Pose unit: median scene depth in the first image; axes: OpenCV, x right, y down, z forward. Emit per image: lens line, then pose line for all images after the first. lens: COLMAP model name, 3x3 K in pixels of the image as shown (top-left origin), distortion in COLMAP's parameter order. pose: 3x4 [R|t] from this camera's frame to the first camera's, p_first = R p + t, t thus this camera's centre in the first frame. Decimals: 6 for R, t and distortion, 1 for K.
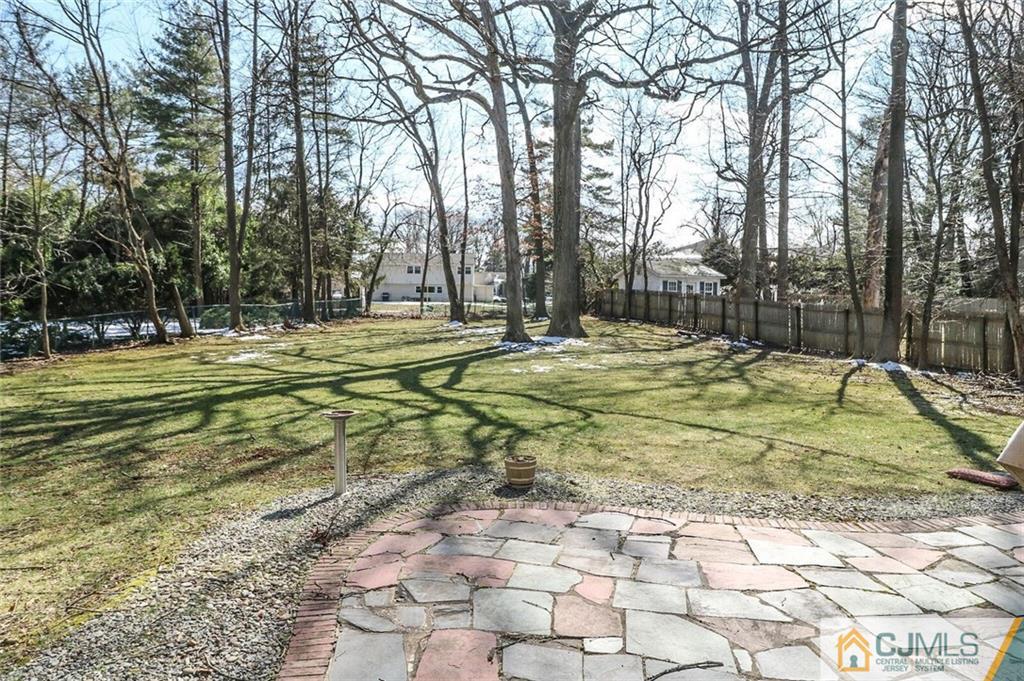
lens RADIAL K [[656.6, 0, 520.4], [0, 656.6, 315.4], [0, 0, 1]] dist [-0.002667, -0.000442]
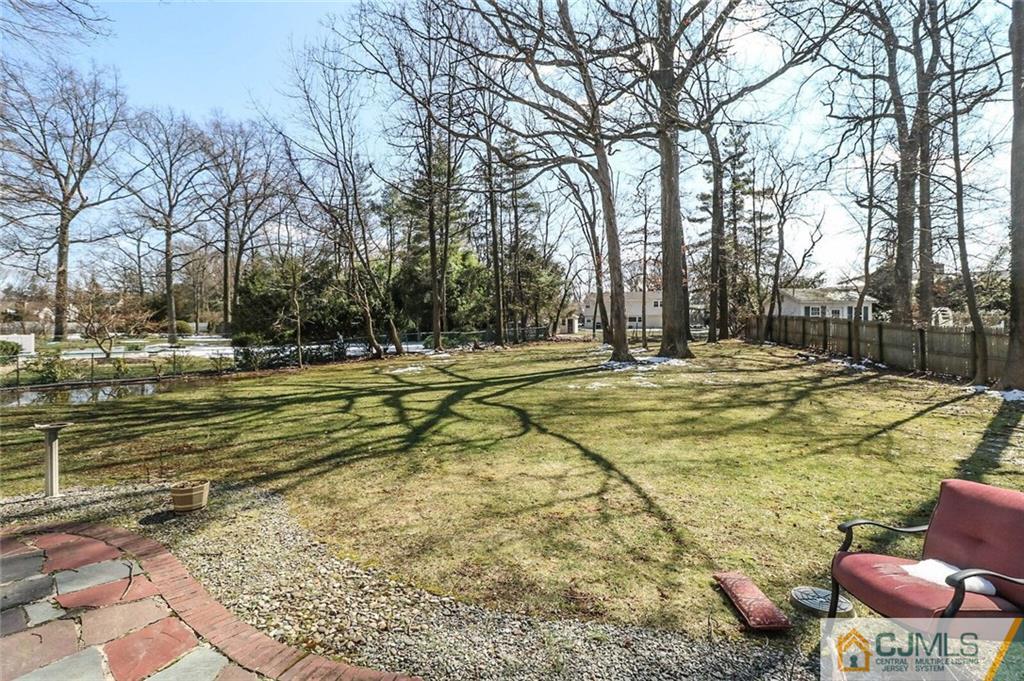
lens RADIAL K [[483.7, 0, 511.8], [0, 483.7, 334.2], [0, 0, 1]] dist [-0.015511, -0.005104]
pose [[0.912559, -0.008440, -0.408858, 0.132978], [0.003982, 0.999923, -0.011754, 0.000740], [0.408926, 0.009098, 0.912522, 0.097508]]
